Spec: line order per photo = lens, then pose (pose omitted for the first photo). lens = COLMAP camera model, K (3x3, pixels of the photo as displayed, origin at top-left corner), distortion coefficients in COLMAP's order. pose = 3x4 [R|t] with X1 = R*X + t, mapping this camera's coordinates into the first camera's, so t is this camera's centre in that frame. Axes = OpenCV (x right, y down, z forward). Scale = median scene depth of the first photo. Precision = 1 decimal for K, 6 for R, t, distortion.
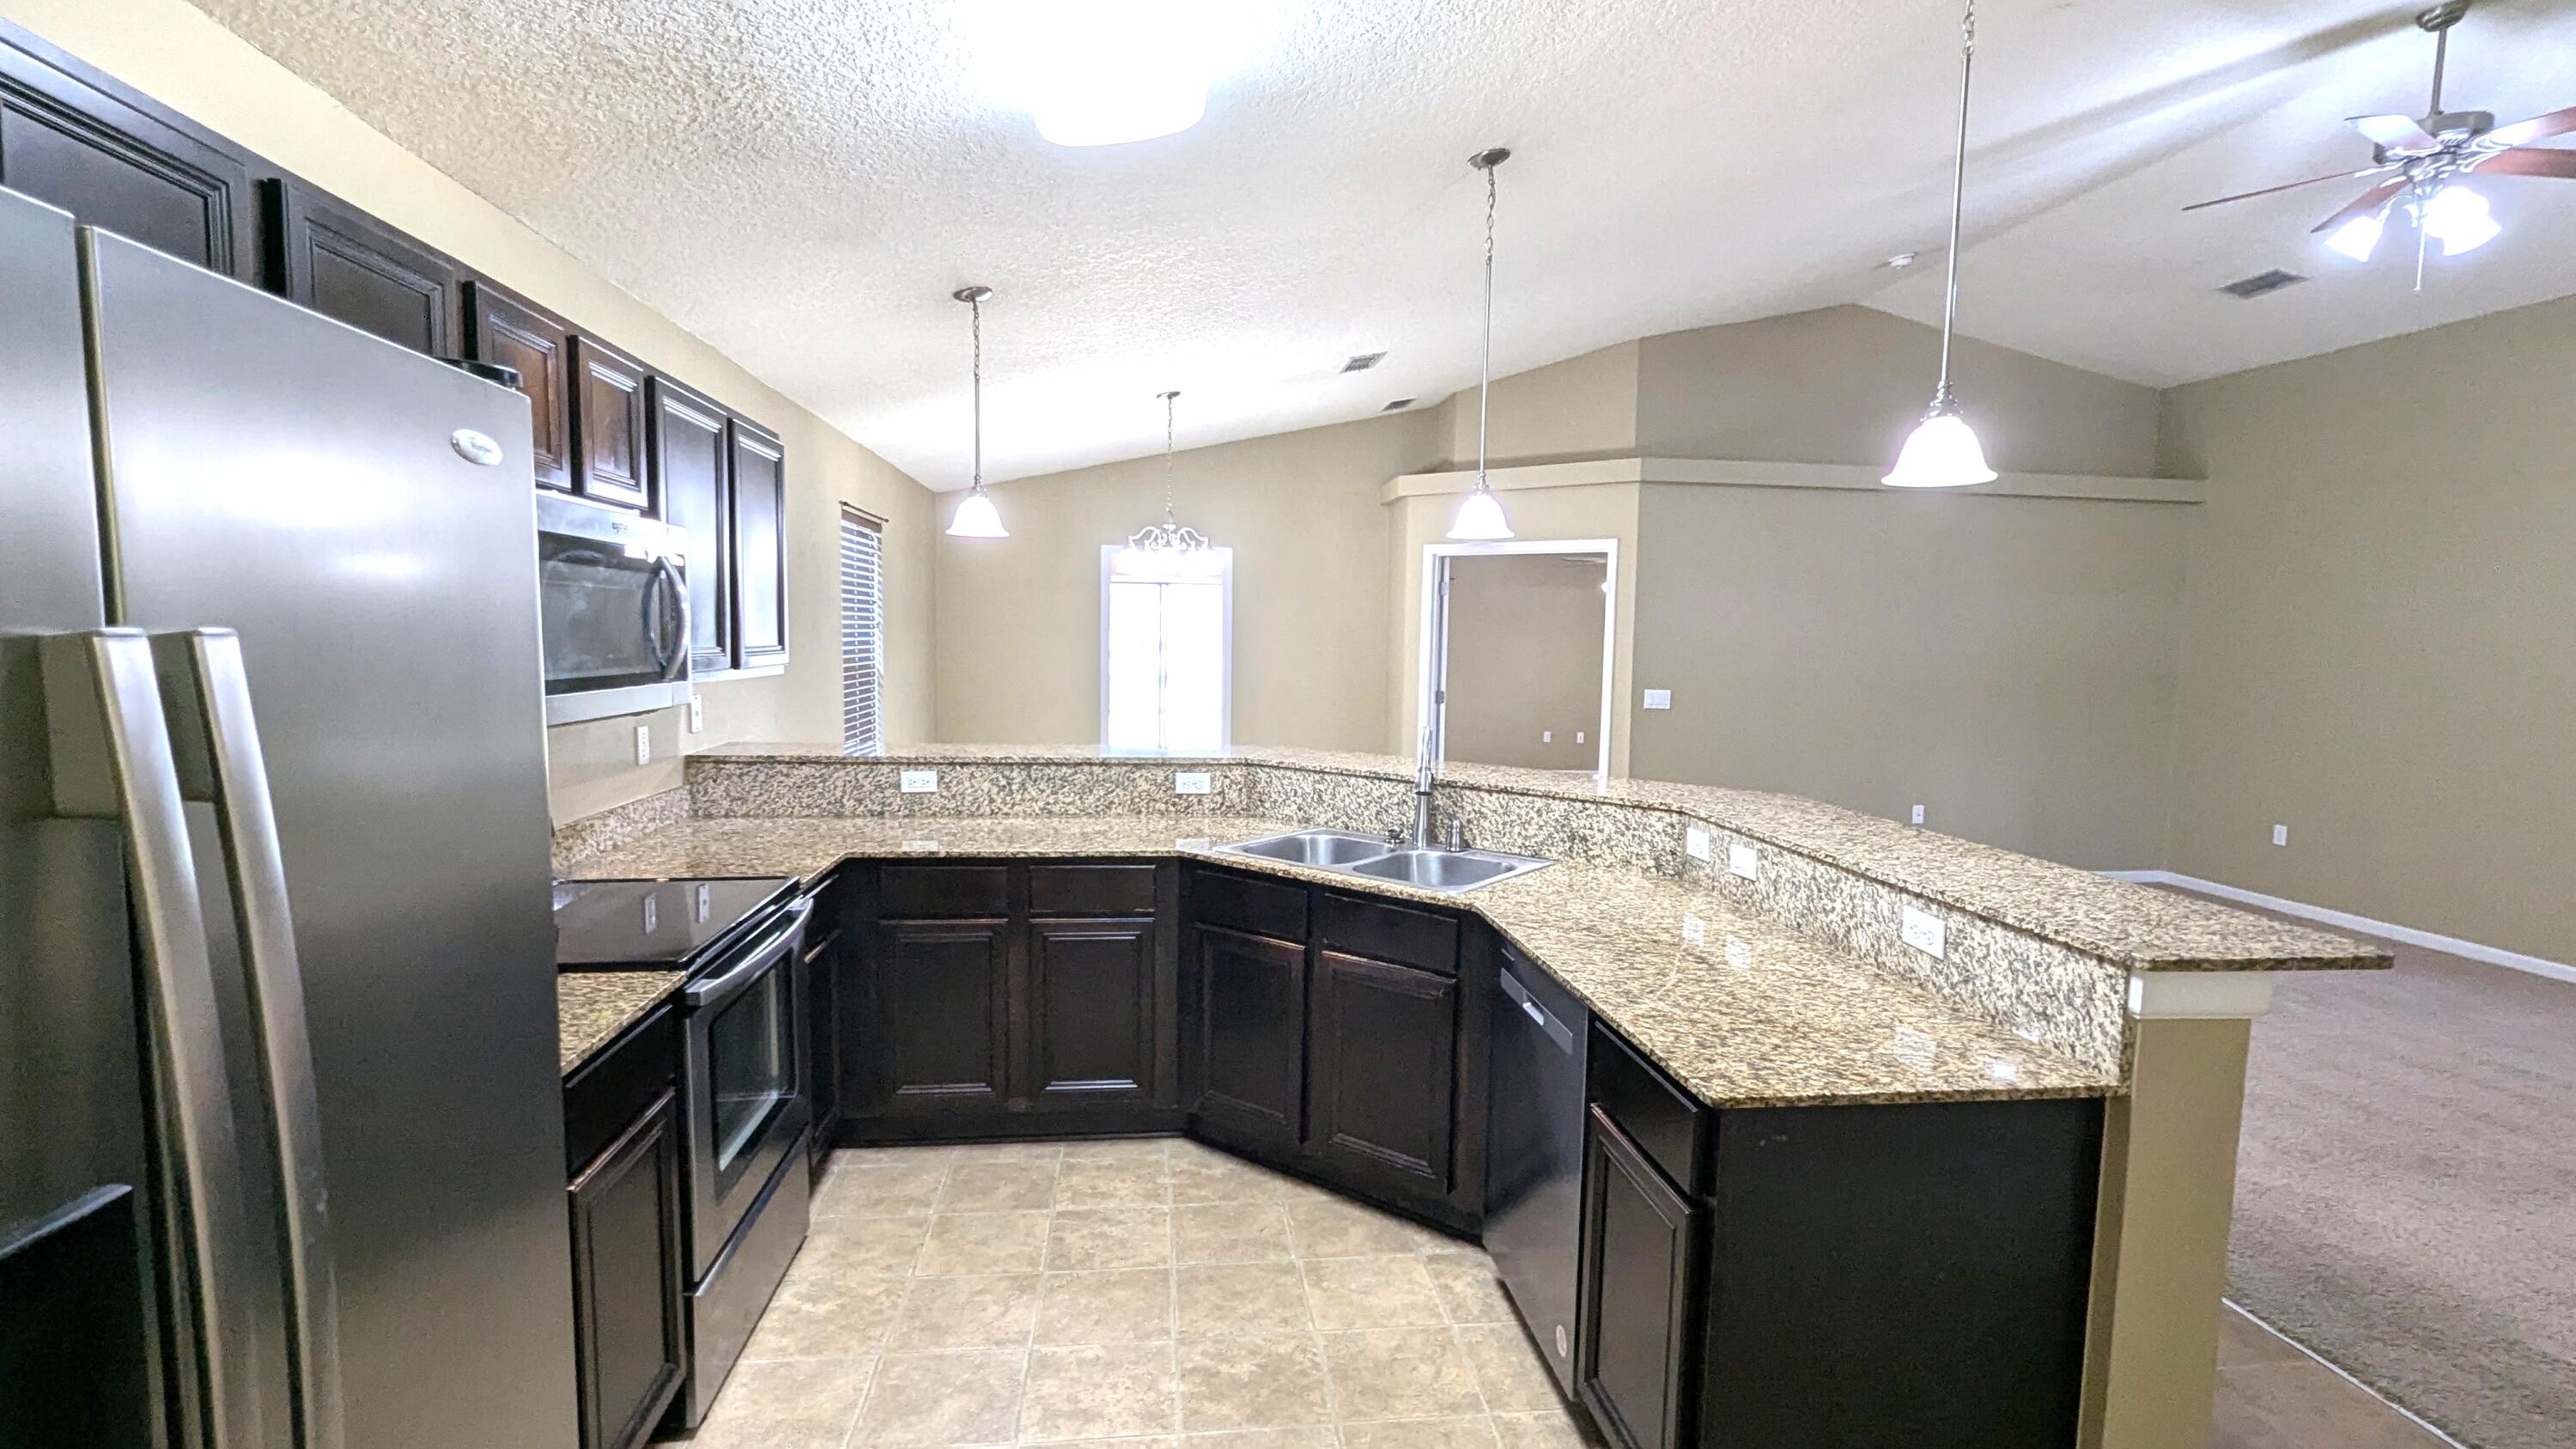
lens RADIAL K [[1192.8, 0, 1294.7], [0, 1192.8, 738.5], [0, 0, 1]] dist [-0.001362, 0.002616]
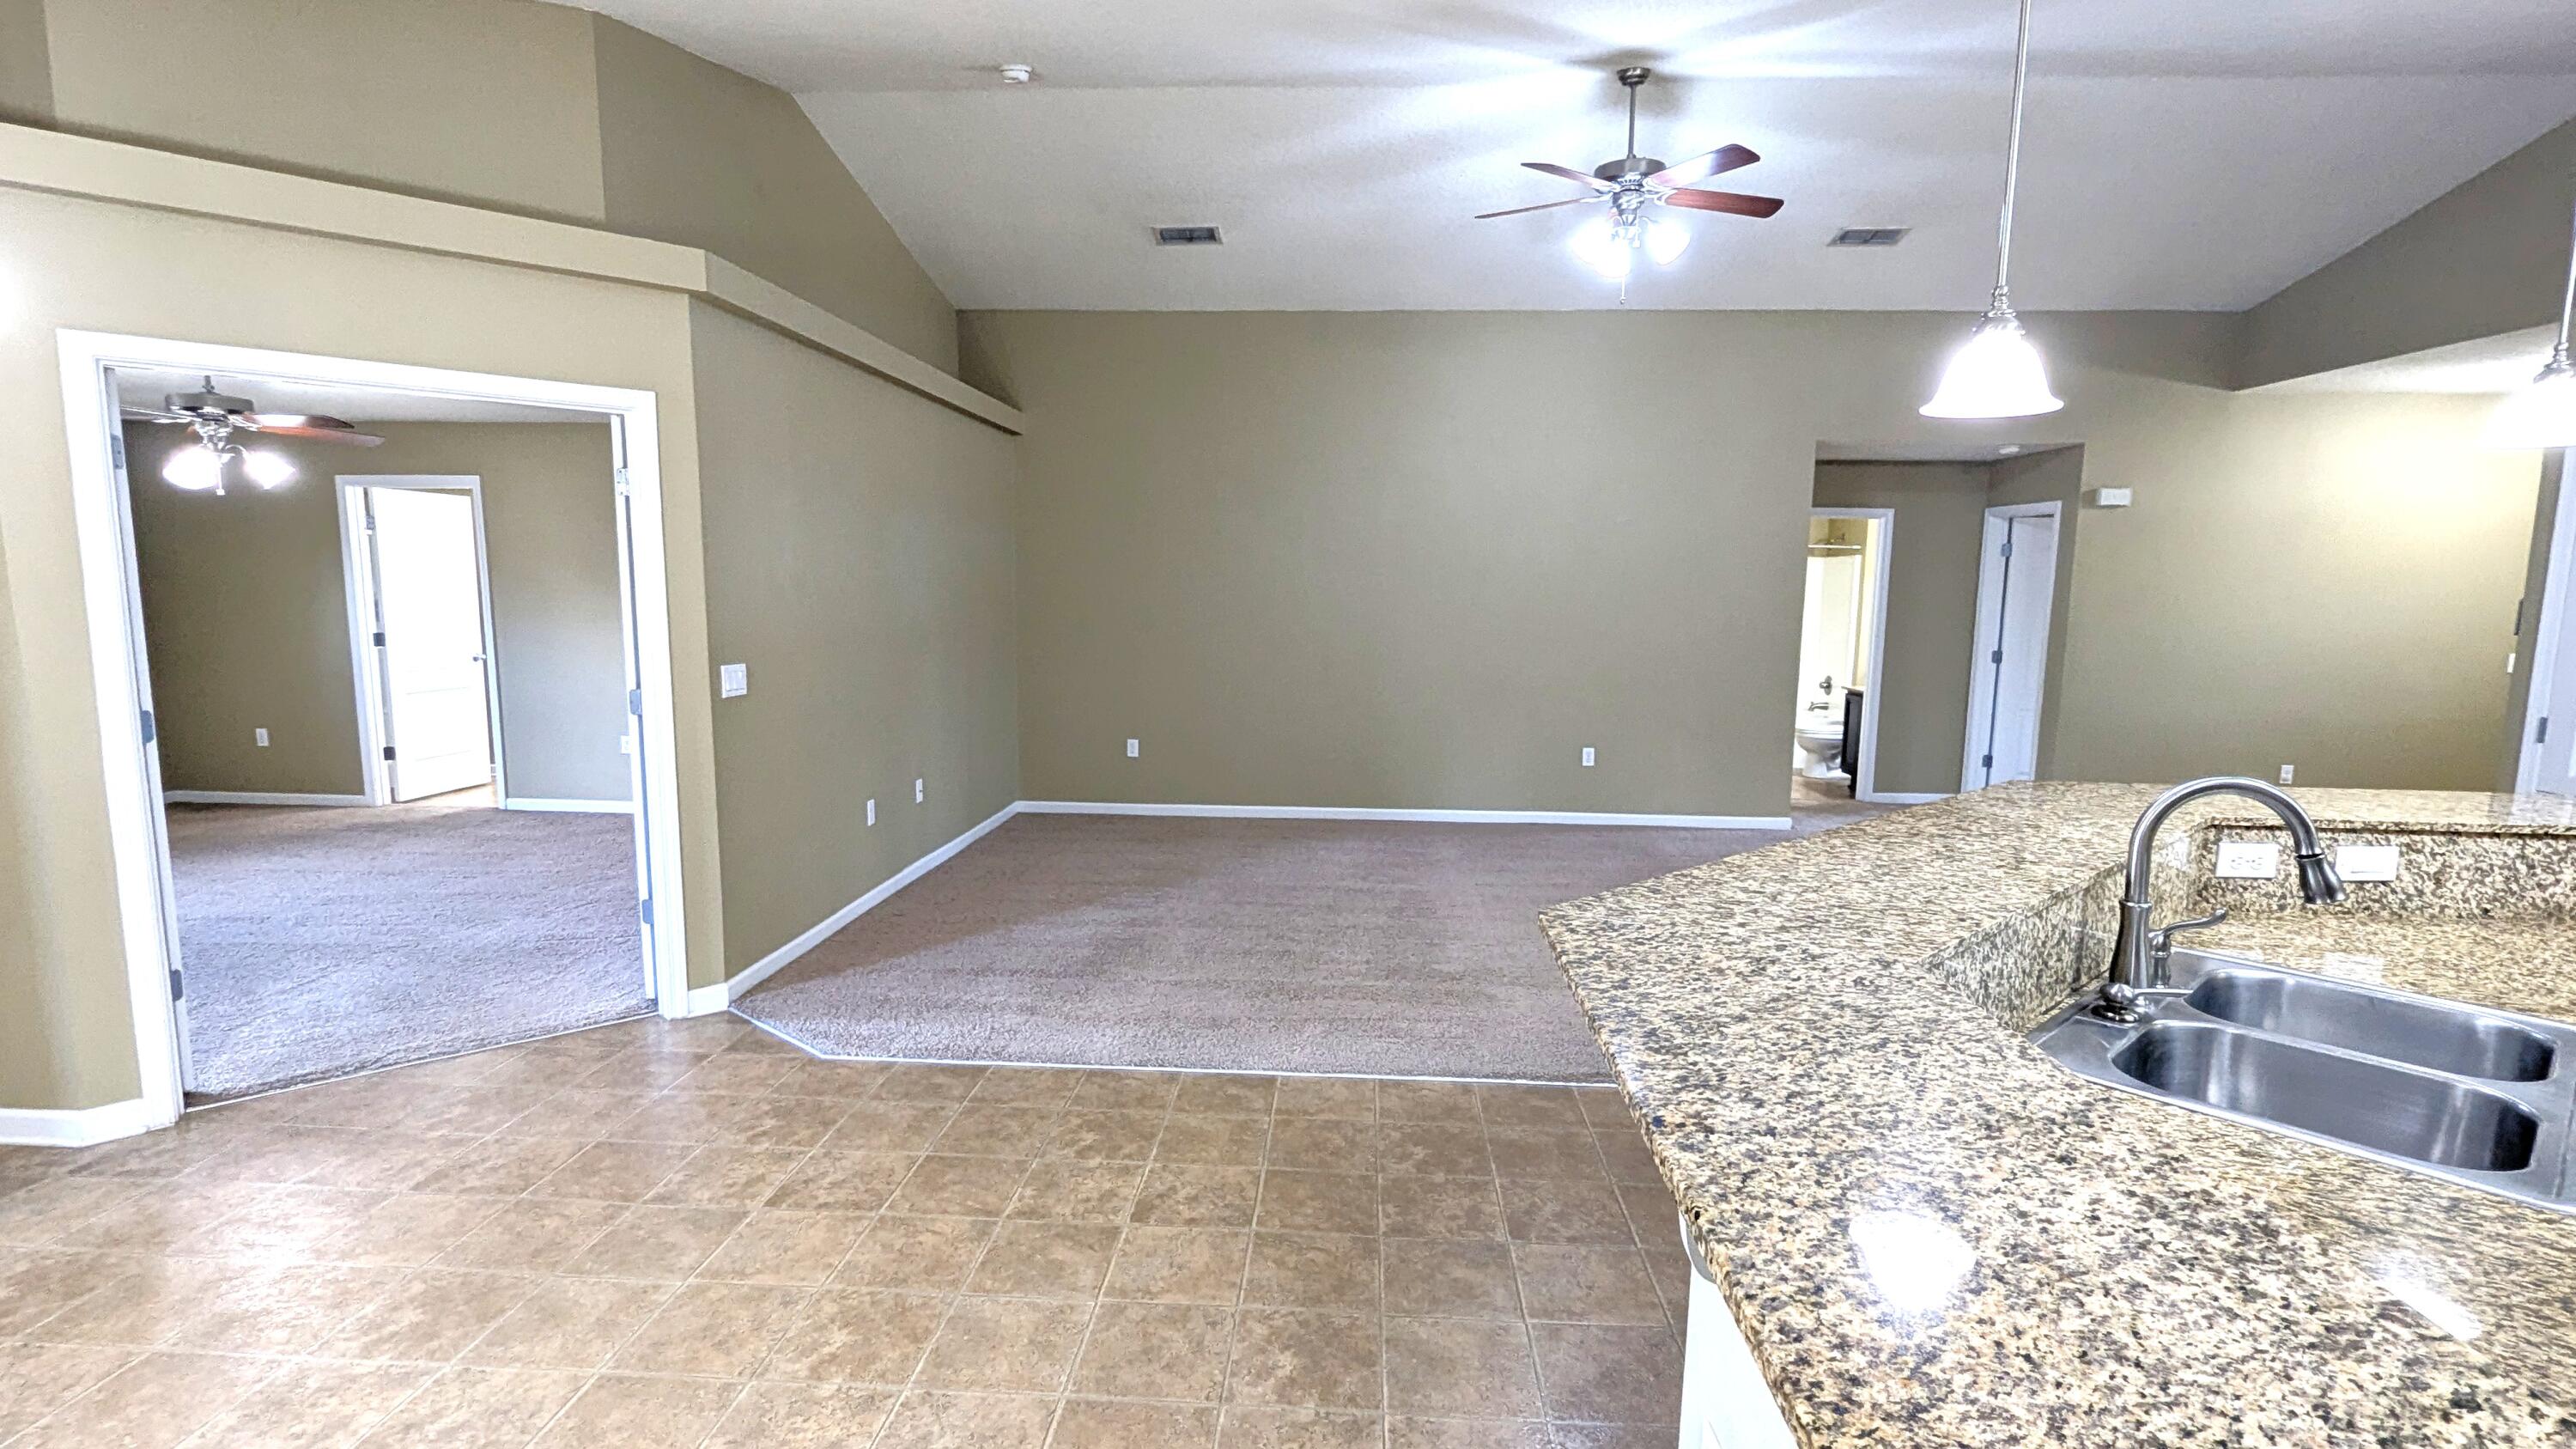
lens RADIAL K [[1192.8, 0, 1290.9], [0, 1192.8, 747.5], [0, 0, 1]] dist [-0.001362, 0.002616]
pose [[0.180900, -0.150354, 0.971941, -0.408495], [0.077002, 0.987377, 0.138410, -0.110020], [-0.980483, 0.049803, 0.190194, 1.117745]]
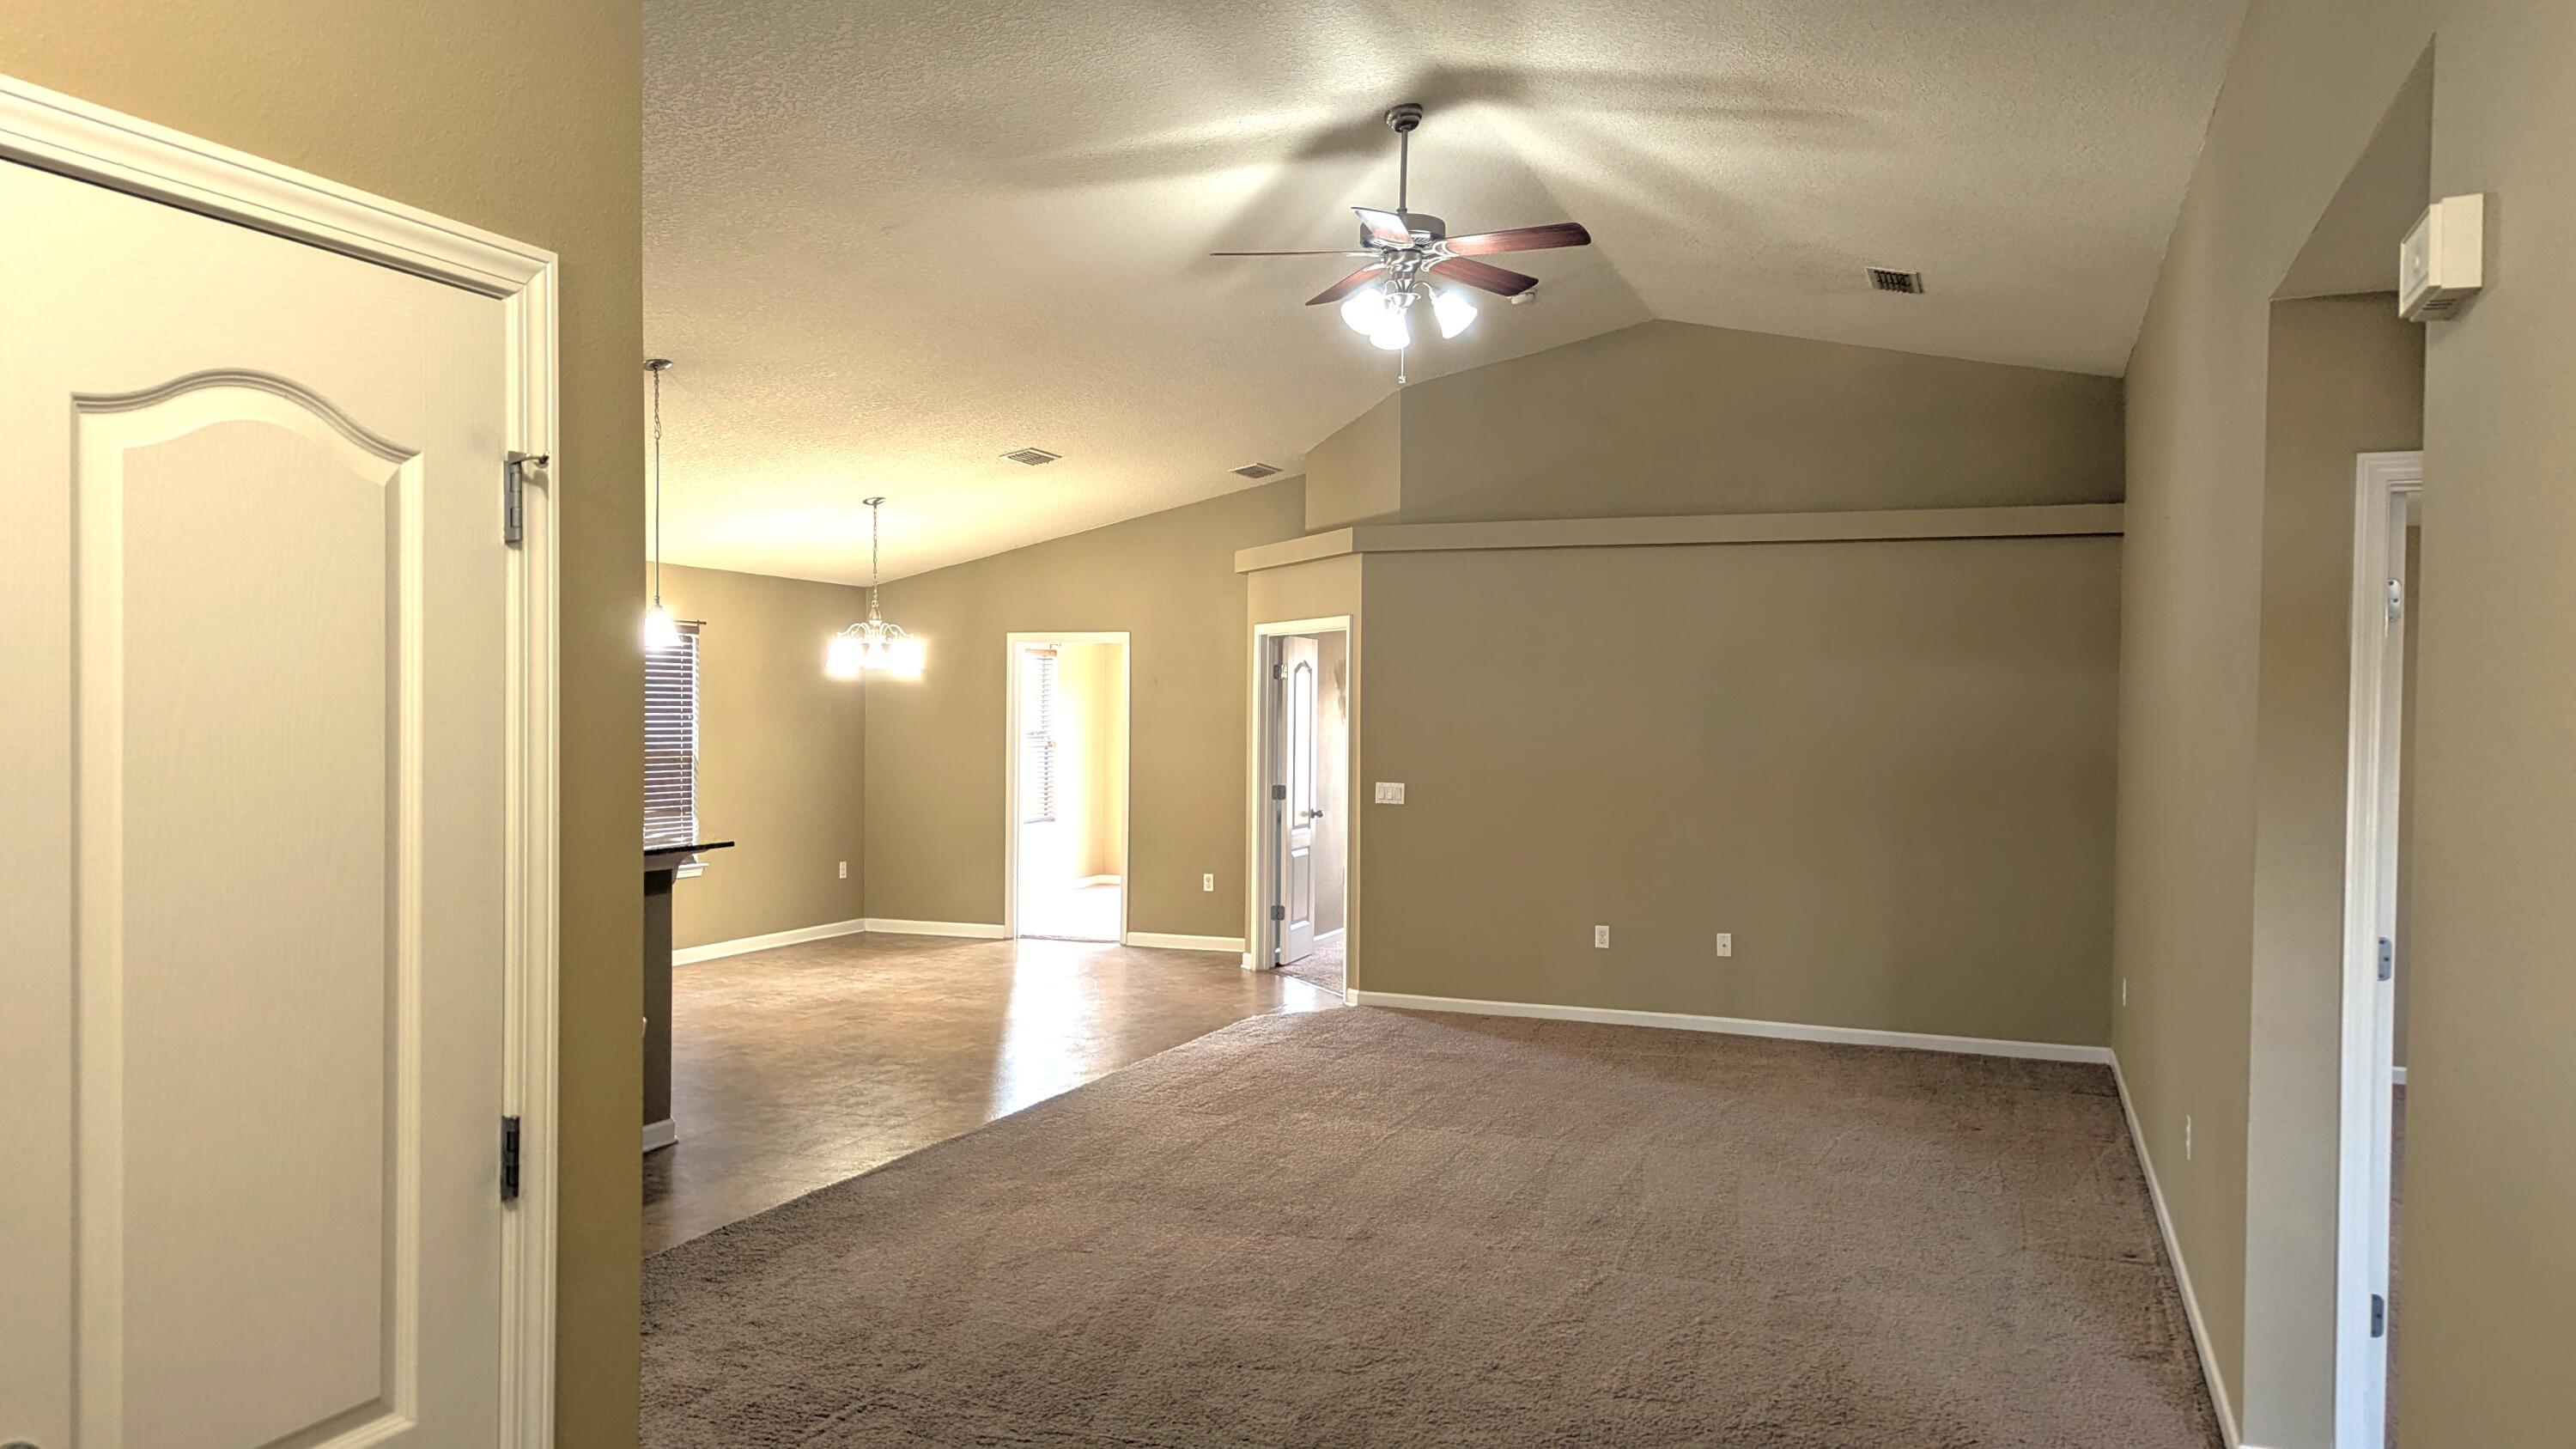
lens RADIAL K [[1820.7, 0, 1288.5], [0, 1820.7, 737.9], [0, 0, 1]] dist [0.048547, -0.018139]
pose [[0.880389, -0.002460, -0.474246, 1.584943], [-0.036593, 0.996653, -0.073101, 0.049509], [0.472839, 0.081712, 0.877352, -0.397591]]
